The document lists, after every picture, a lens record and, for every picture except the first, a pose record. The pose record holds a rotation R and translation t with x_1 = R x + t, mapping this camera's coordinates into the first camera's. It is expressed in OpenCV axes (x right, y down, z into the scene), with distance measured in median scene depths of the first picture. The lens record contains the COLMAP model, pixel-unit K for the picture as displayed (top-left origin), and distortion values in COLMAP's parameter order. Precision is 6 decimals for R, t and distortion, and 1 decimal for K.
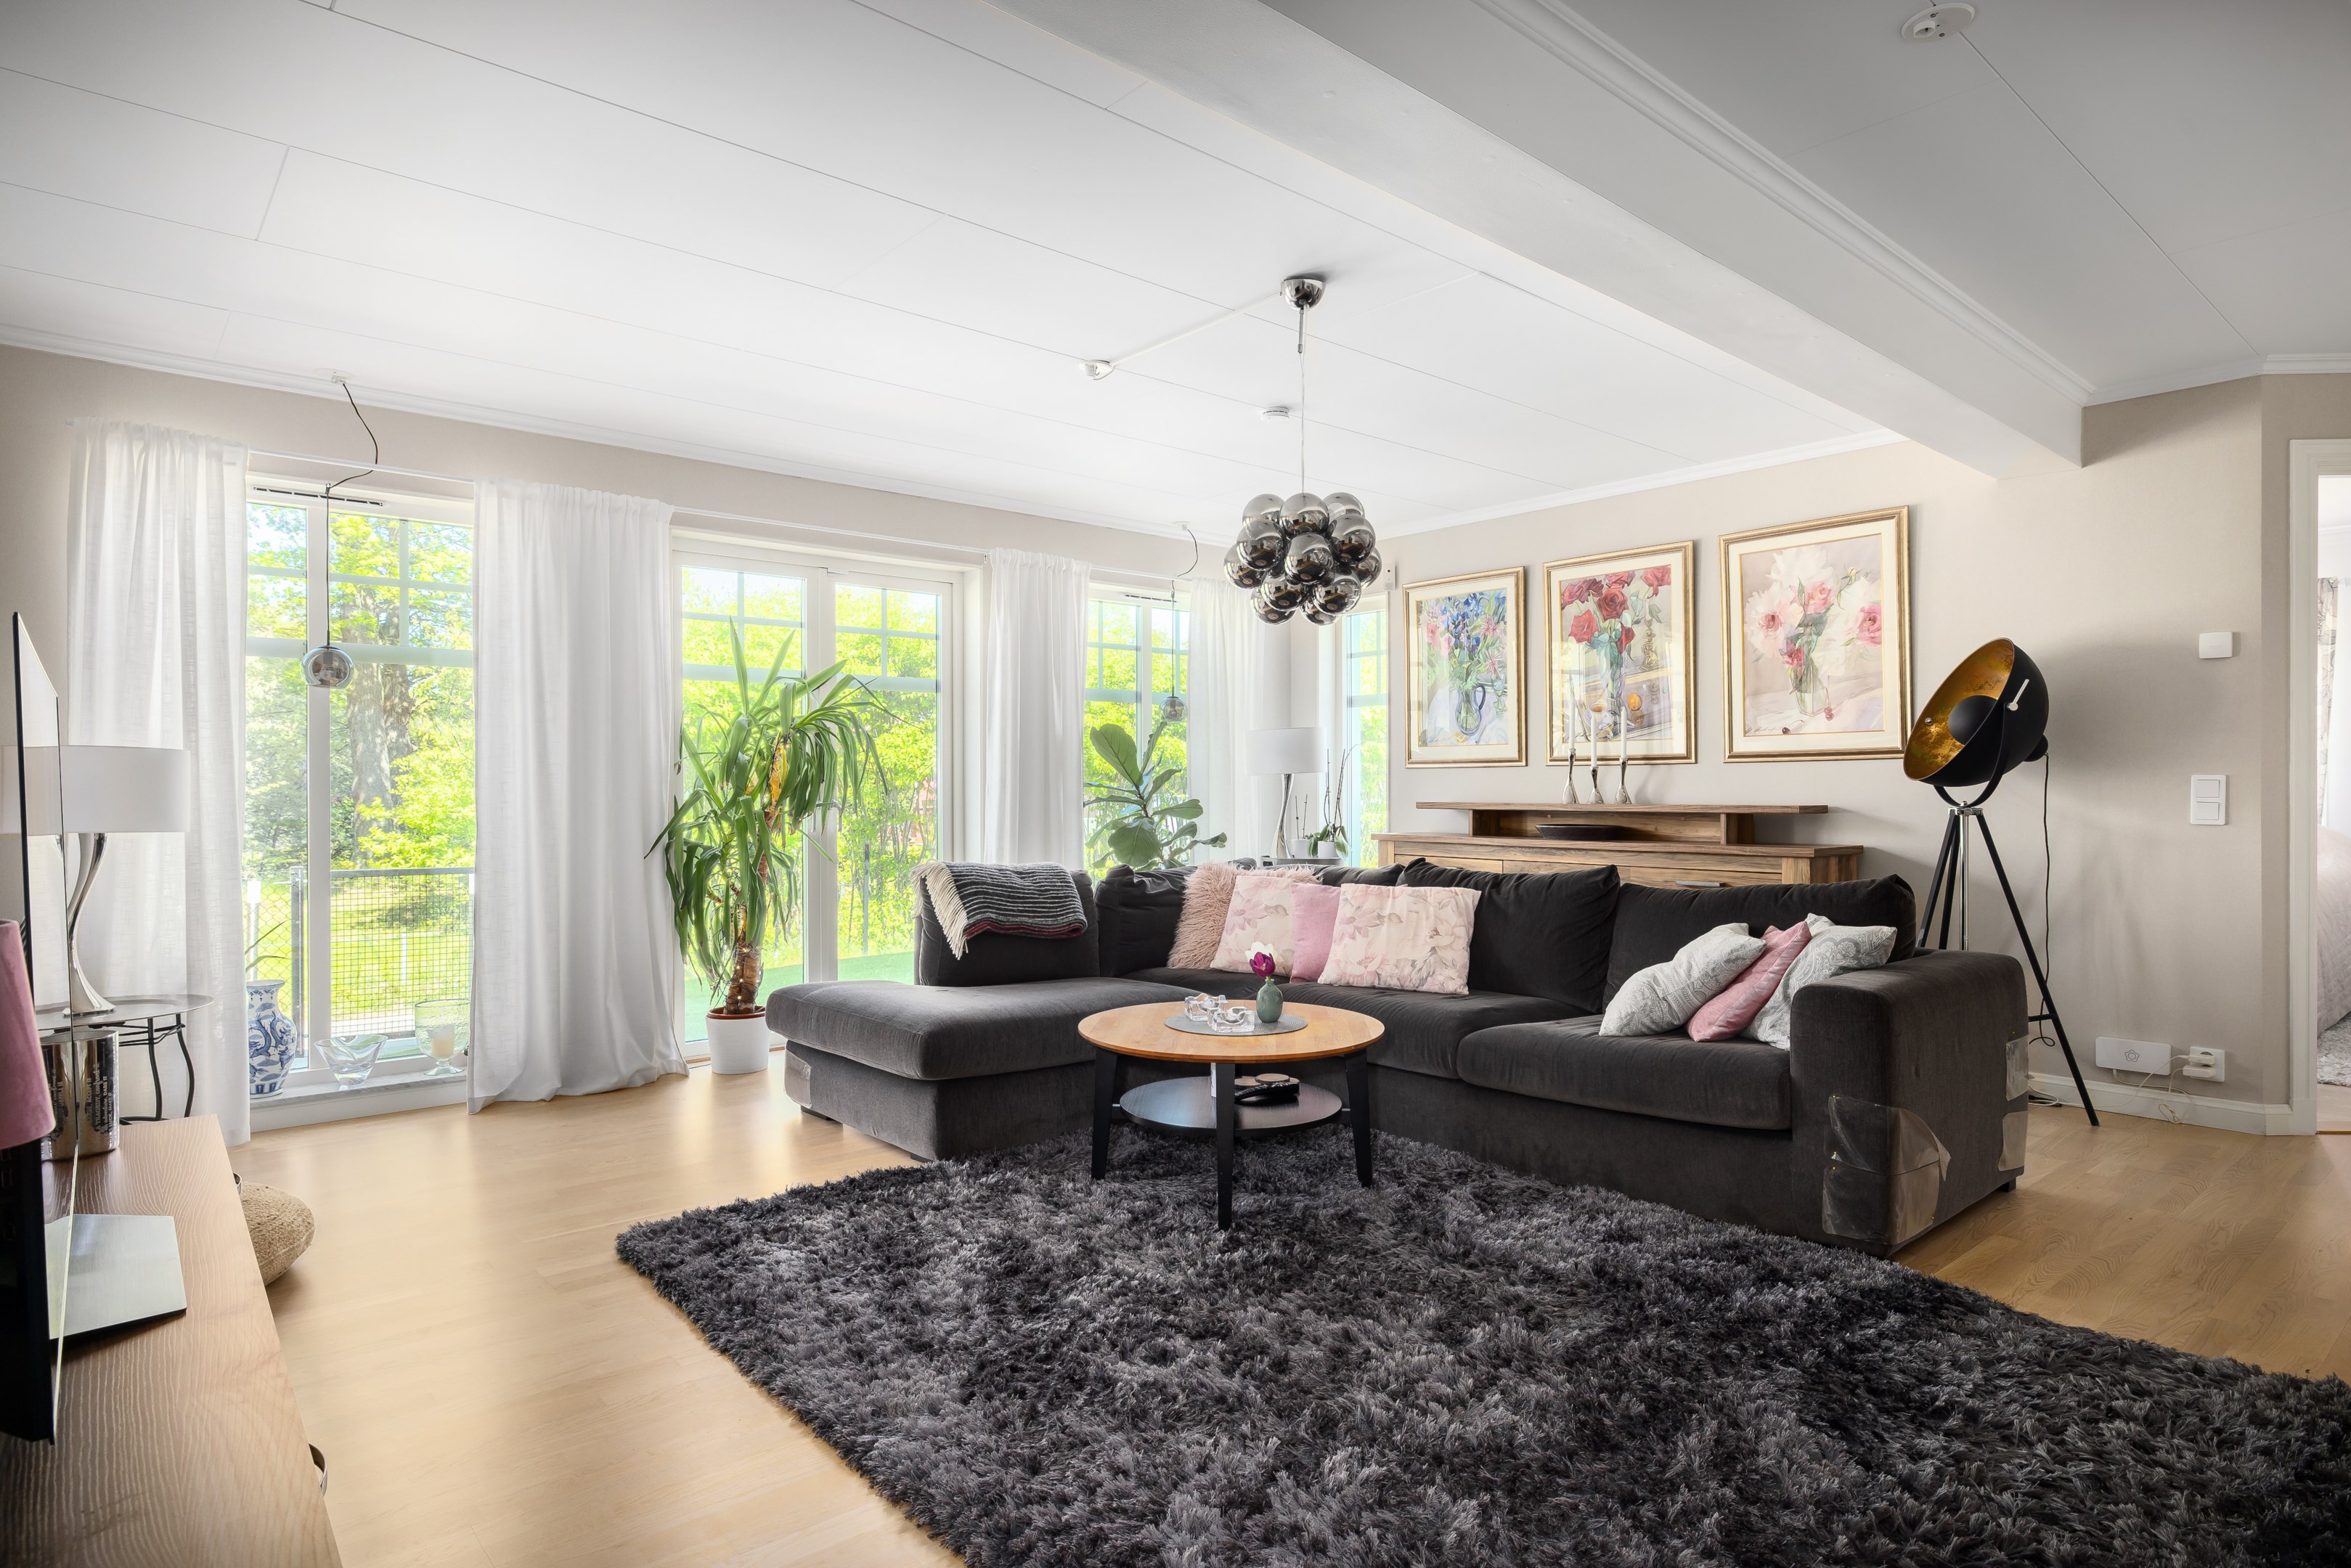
lens RADIAL K [[1318.9, 0, 1166.7], [0, 1318.9, 783.0], [0, 0, 1]] dist [0.001399, -0.000992]
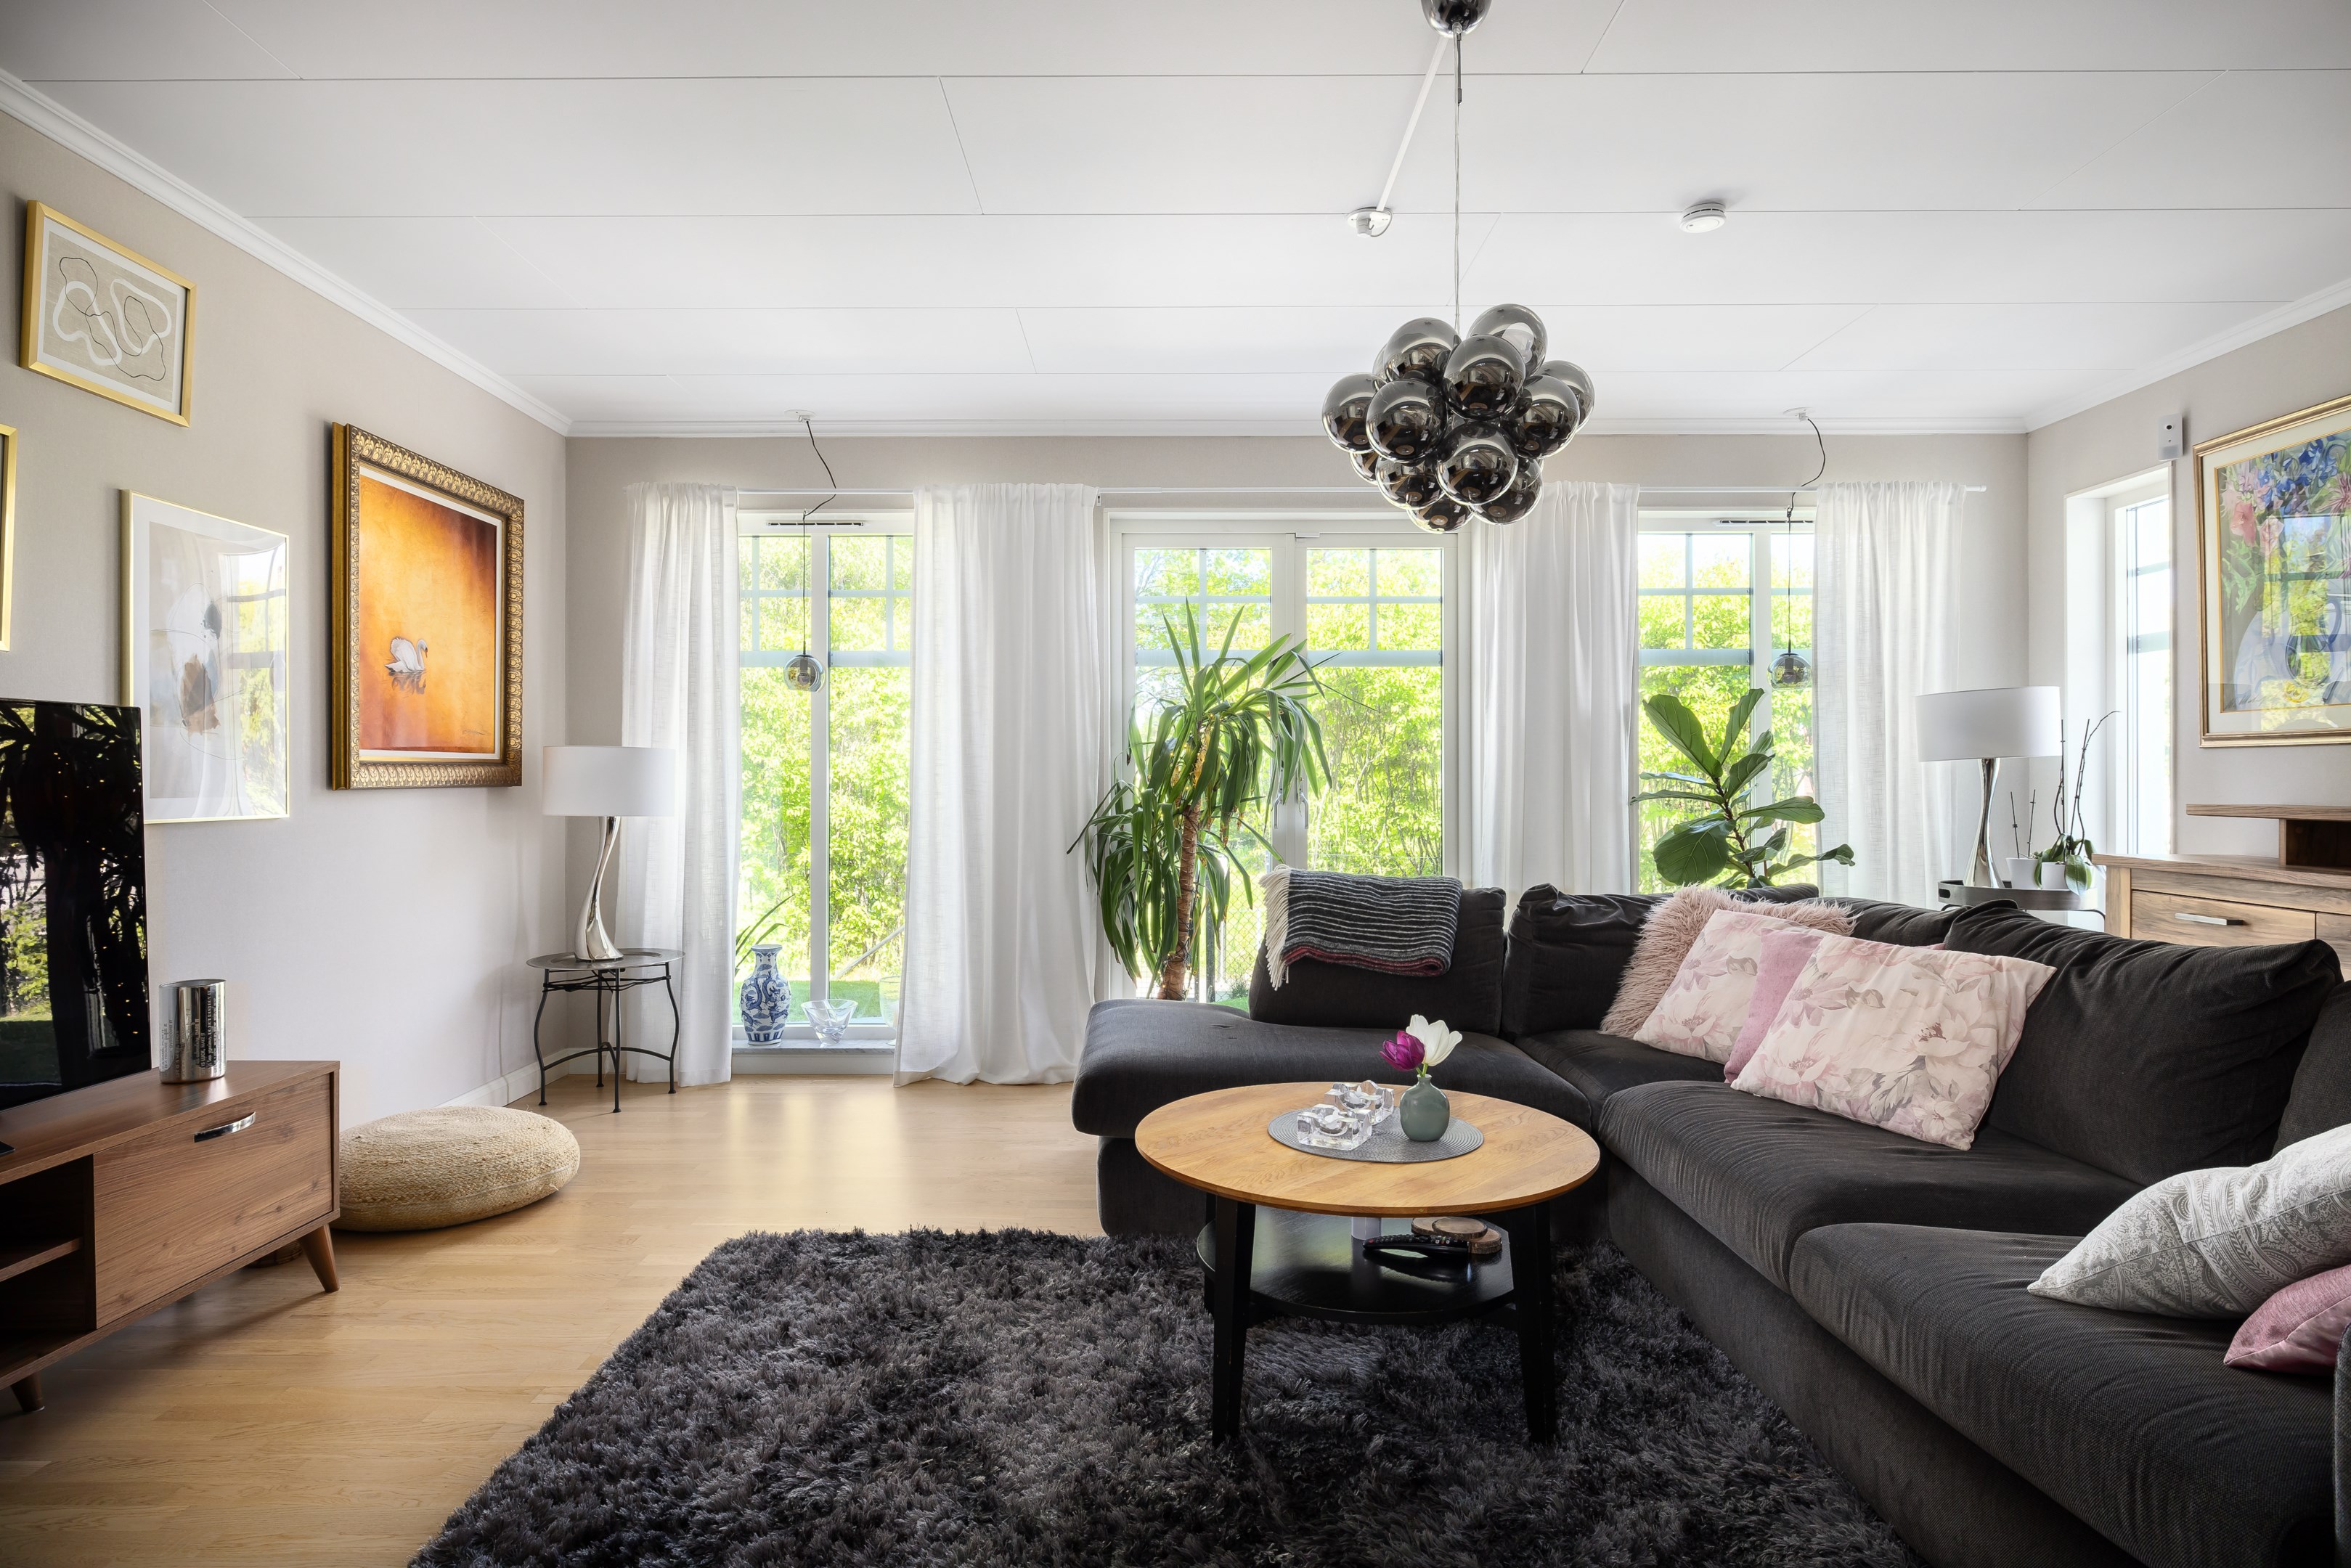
lens RADIAL K [[1318.9, 0, 1156.5], [0, 1318.9, 770.4], [0, 0, 1]] dist [0.001399, -0.000992]
pose [[0.747825, -0.003338, -0.663888, 0.330393], [0.002321, 0.999994, -0.002413, -0.000672], [0.663892, 0.000264, 0.747828, 0.337709]]
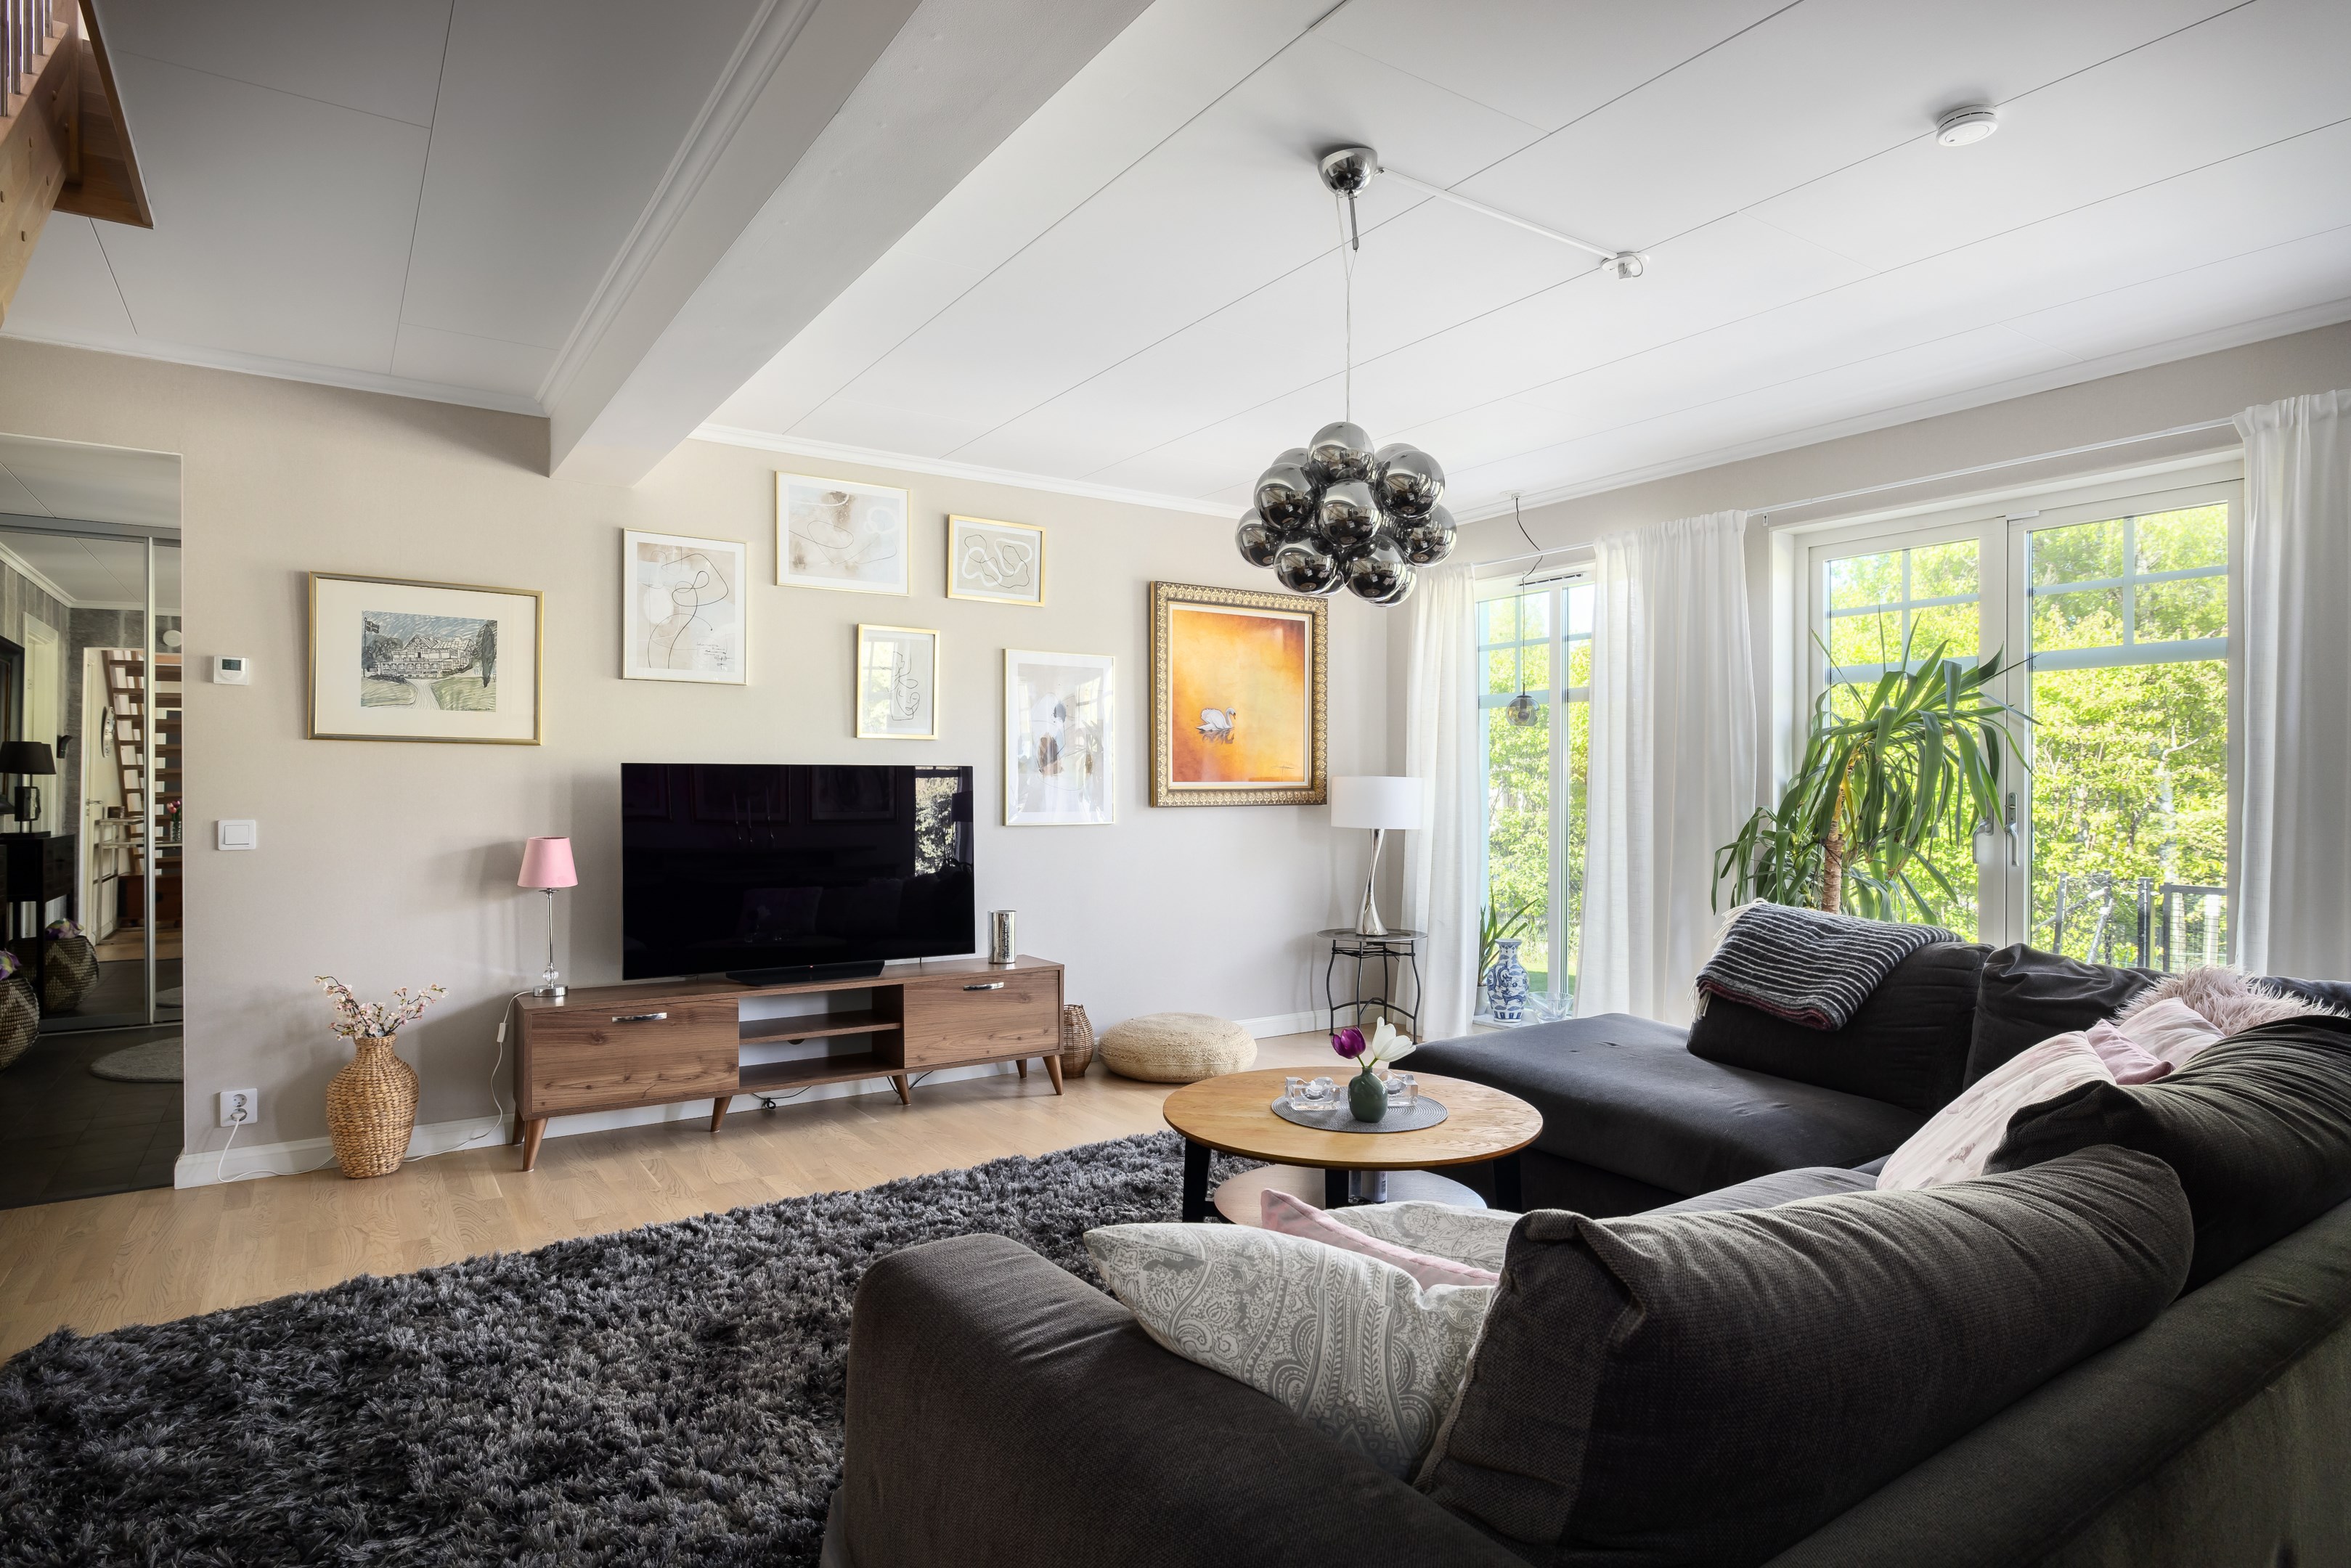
lens RADIAL K [[1284.2, 0, 1171.2], [0, 1284.2, 795.9], [0, 0, 1]] dist [-0.002430, 0.000205]
pose [[-0.132030, 0.009432, -0.991201, 0.670678], [0.004057, 0.999951, 0.008974, -0.014579], [0.991237, -0.002836, -0.132061, 0.782892]]
